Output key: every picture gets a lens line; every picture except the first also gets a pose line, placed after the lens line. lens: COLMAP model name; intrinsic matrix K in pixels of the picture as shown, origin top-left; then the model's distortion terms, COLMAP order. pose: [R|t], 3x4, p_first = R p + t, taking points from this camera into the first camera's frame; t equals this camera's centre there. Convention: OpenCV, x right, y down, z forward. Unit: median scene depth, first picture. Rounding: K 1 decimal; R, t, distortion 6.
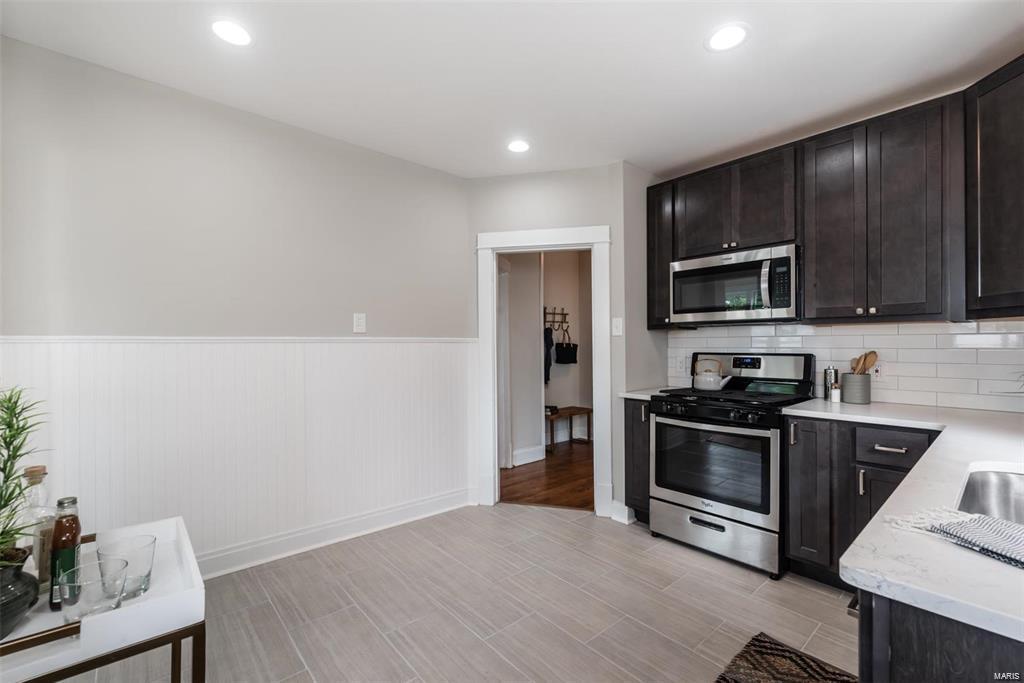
lens RADIAL K [[438.2, 0, 511.5], [0, 438.2, 345.1], [0, 0, 1]] dist [0.000324, -0.000678]
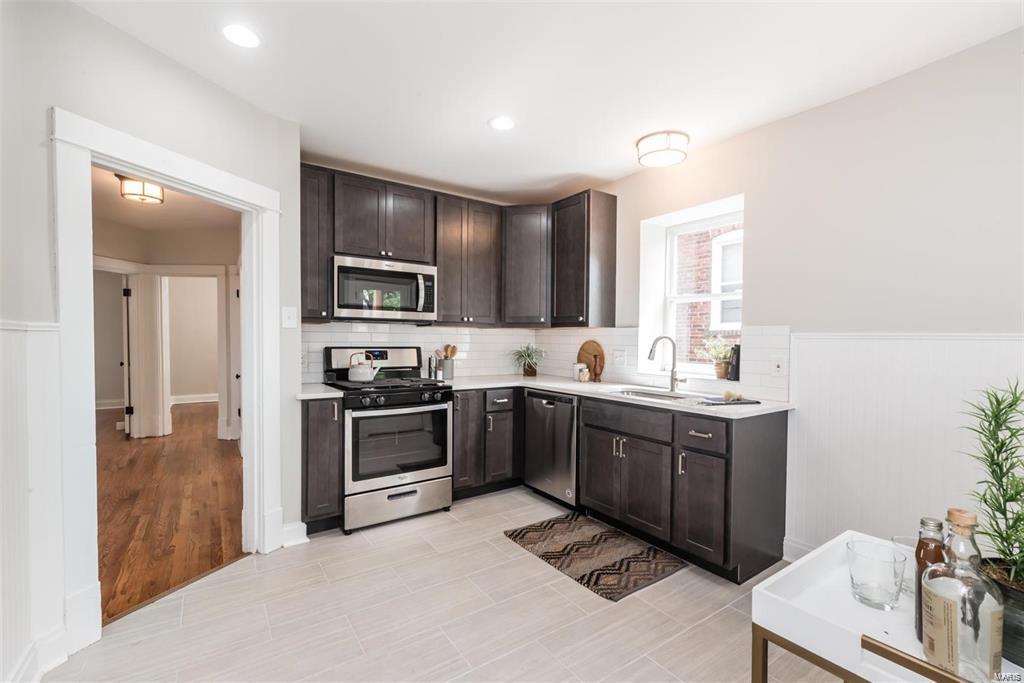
lens RADIAL K [[438.2, 0, 507.8], [0, 438.2, 346.3], [0, 0, 1]] dist [0.000324, -0.000678]
pose [[0.120155, -0.010060, 0.992704, -0.609347], [-0.009619, 0.999890, 0.011298, 0.000394], [-0.992708, -0.010906, 0.120045, 0.537555]]
